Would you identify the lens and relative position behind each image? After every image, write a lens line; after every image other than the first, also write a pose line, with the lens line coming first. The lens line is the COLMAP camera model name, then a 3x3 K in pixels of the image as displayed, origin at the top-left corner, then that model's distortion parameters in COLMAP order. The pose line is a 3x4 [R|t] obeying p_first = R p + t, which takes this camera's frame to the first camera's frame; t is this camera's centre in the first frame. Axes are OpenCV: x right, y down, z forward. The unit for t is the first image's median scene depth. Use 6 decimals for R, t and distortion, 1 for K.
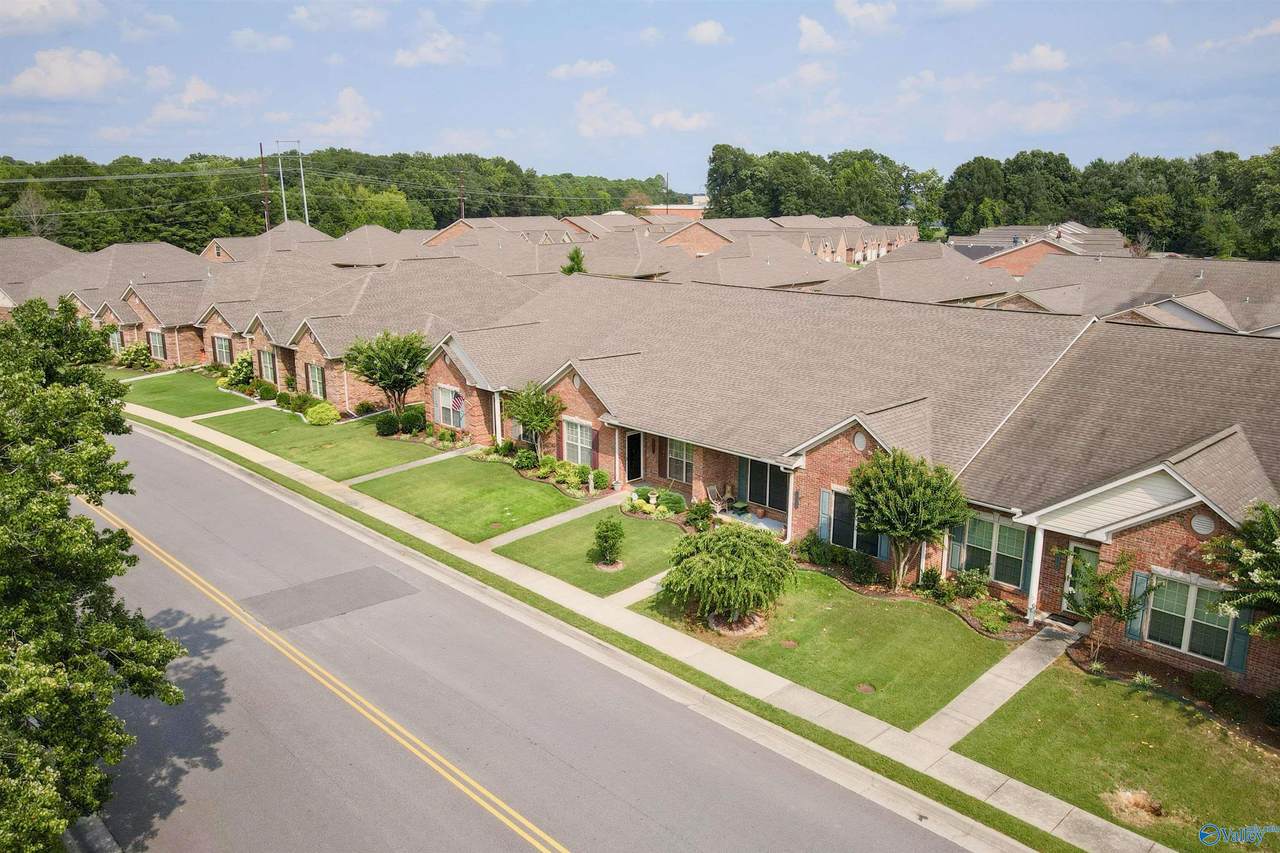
lens RADIAL K [[951.7, 0, 639.4], [0, 951.7, 427.4], [0, 0, 1]] dist [0.000898, 0.000132]
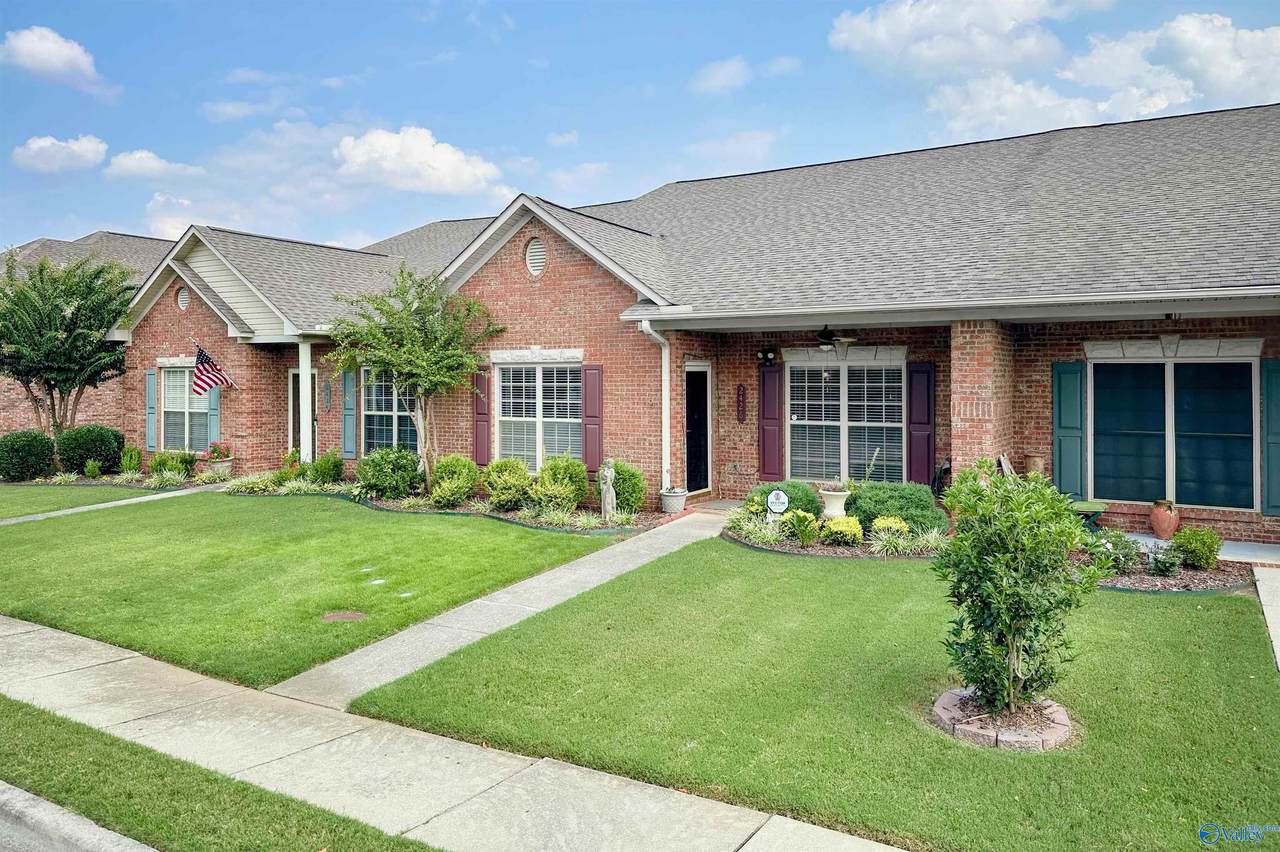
lens RADIAL K [[881.9, 0, 664.1], [0, 881.9, 374.7], [0, 0, 1]] dist [-0.010627, -0.005862]
pose [[0.957569, 0.001189, 0.288203, -0.122273], [0.068517, 0.970382, -0.231655, 0.090832], [-0.279942, 0.241572, 0.929126, 0.659342]]
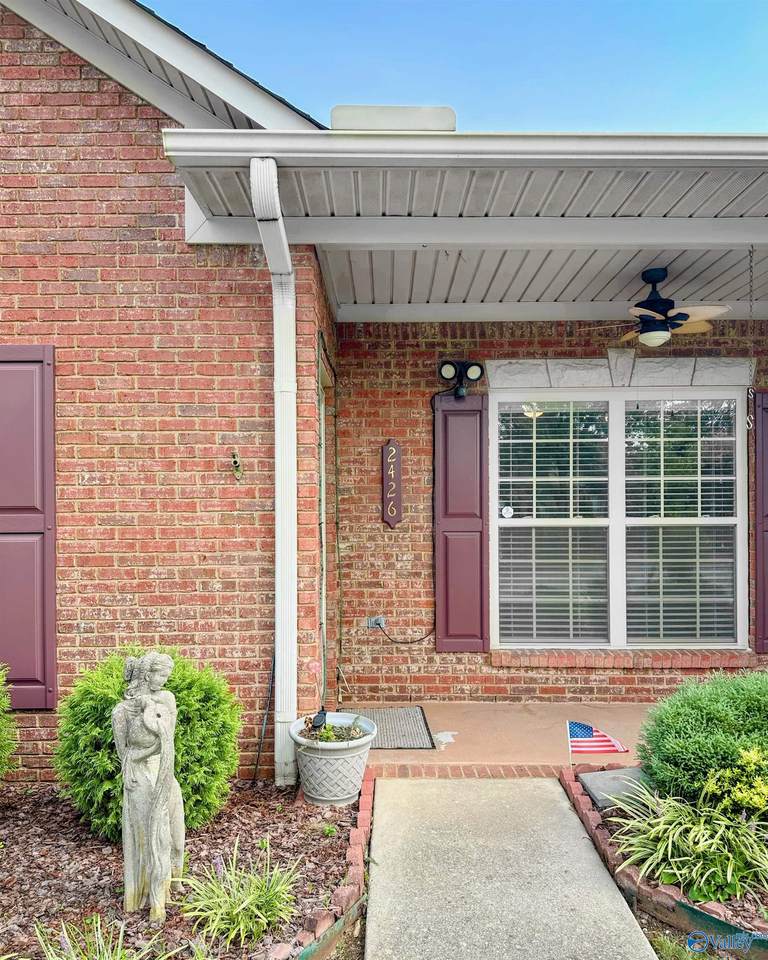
lens RADIAL K [[707.4, 0, 401.6], [0, 707.4, 520.4], [0, 0, 1]] dist [0.012857, -0.000611]
pose [[0.684266, -0.005697, 0.729210, -0.080352], [0.180162, 0.970292, -0.161477, 0.047850], [-0.706627, 0.241869, 0.664964, 0.907042]]
